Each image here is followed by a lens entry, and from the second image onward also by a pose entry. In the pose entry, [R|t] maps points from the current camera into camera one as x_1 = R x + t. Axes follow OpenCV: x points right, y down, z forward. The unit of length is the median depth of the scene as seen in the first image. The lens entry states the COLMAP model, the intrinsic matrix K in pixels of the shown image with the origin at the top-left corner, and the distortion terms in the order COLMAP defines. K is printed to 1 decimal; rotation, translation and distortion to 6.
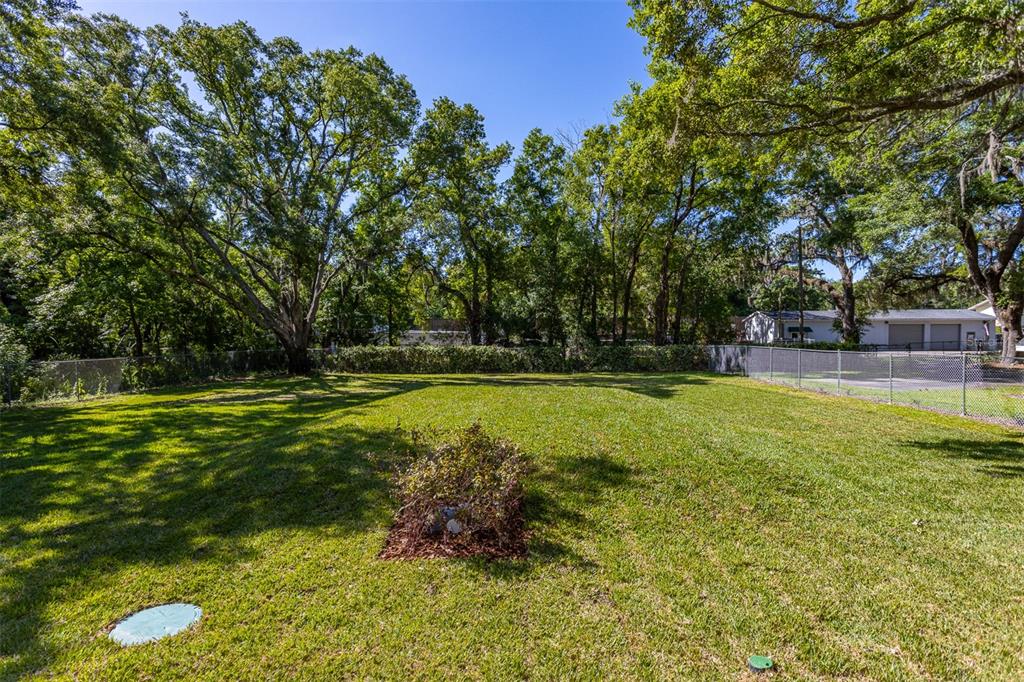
lens RADIAL K [[532.7, 0, 512.0], [0, 532.7, 341.0], [0, 0, 1]] dist [-0.004158, 0.000281]
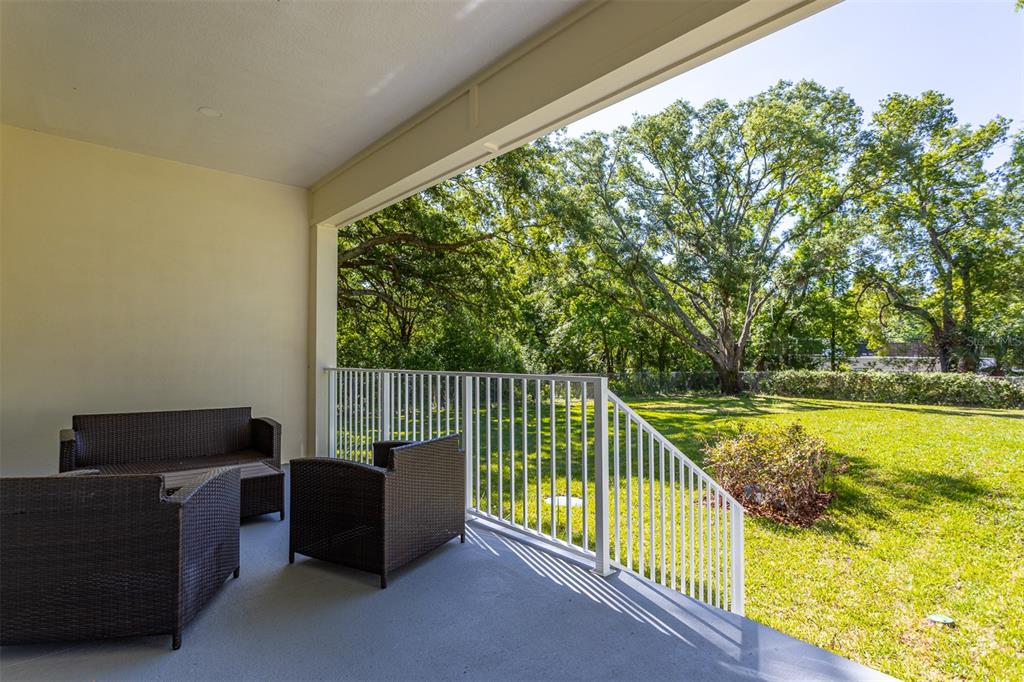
lens RADIAL K [[538.1, 0, 502.0], [0, 538.1, 350.4], [0, 0, 1]] dist [-0.004474, 0.001171]
pose [[0.662654, -0.007206, -0.748891, 0.108779], [-0.020047, 0.999425, -0.027355, 0.011230], [0.748658, 0.033140, 0.662128, -0.076228]]
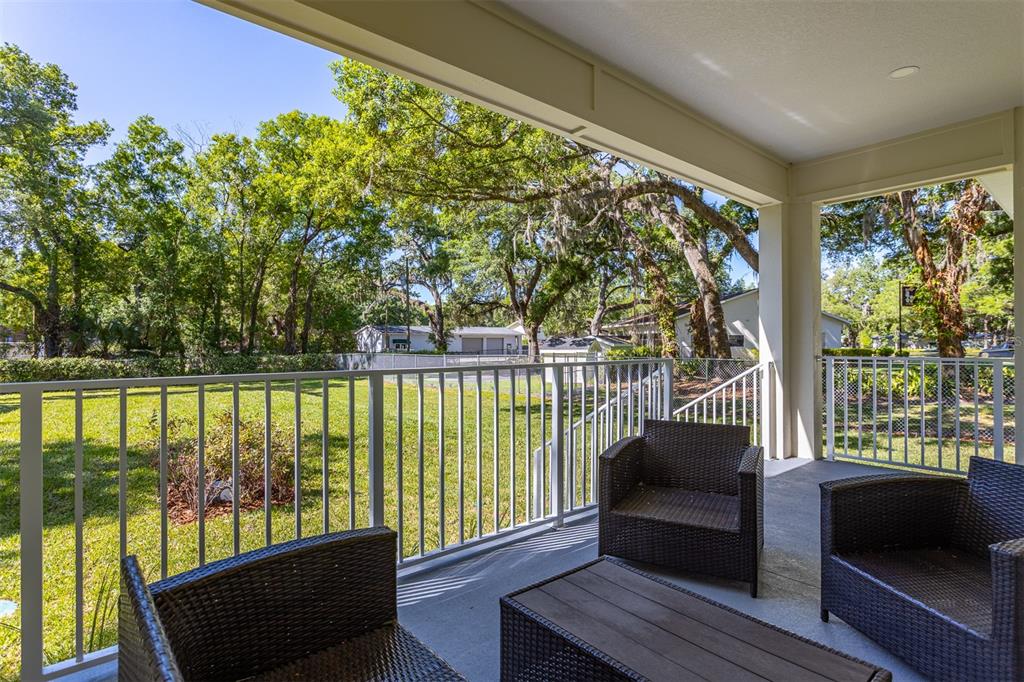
lens RADIAL K [[538.1, 0, 502.0], [0, 538.1, 350.4], [0, 0, 1]] dist [-0.004474, 0.001171]
pose [[0.751311, -0.005118, 0.659929, -0.108318], [0.012173, 0.999907, -0.006103, 0.011030], [-0.659836, 0.012618, 0.751303, -0.076354]]
